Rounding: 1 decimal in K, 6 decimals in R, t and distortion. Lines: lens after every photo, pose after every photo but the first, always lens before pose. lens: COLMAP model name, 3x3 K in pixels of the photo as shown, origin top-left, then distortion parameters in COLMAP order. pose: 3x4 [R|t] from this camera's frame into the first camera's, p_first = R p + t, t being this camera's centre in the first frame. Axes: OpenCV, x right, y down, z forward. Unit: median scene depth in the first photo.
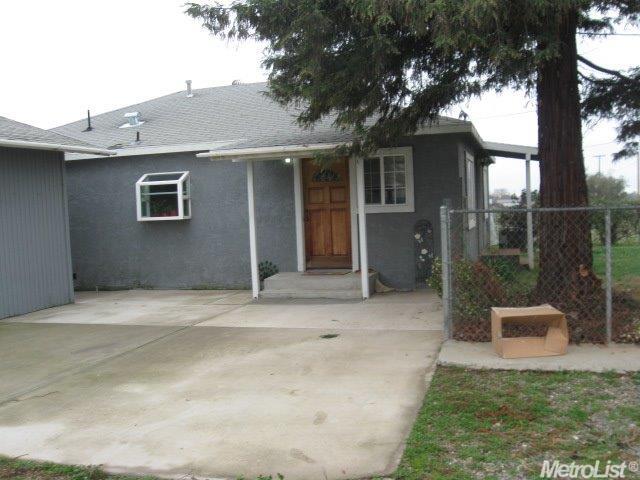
lens RADIAL K [[679.3, 0, 320.0], [0, 679.3, 240.0], [0, 0, 1]] dist [-0.120484, 0.055656]
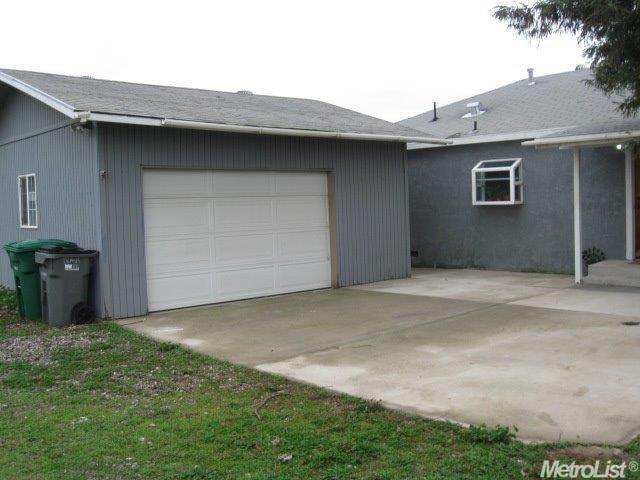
lens RADIAL K [[679.3, 0, 320.0], [0, 679.3, 240.0], [0, 0, 1]] dist [-0.120484, 0.055656]
pose [[0.860025, 0.042412, -0.508486, 0.082960], [-0.030168, 0.999023, 0.032302, 0.000229], [0.509359, -0.012441, 0.860464, -0.059200]]
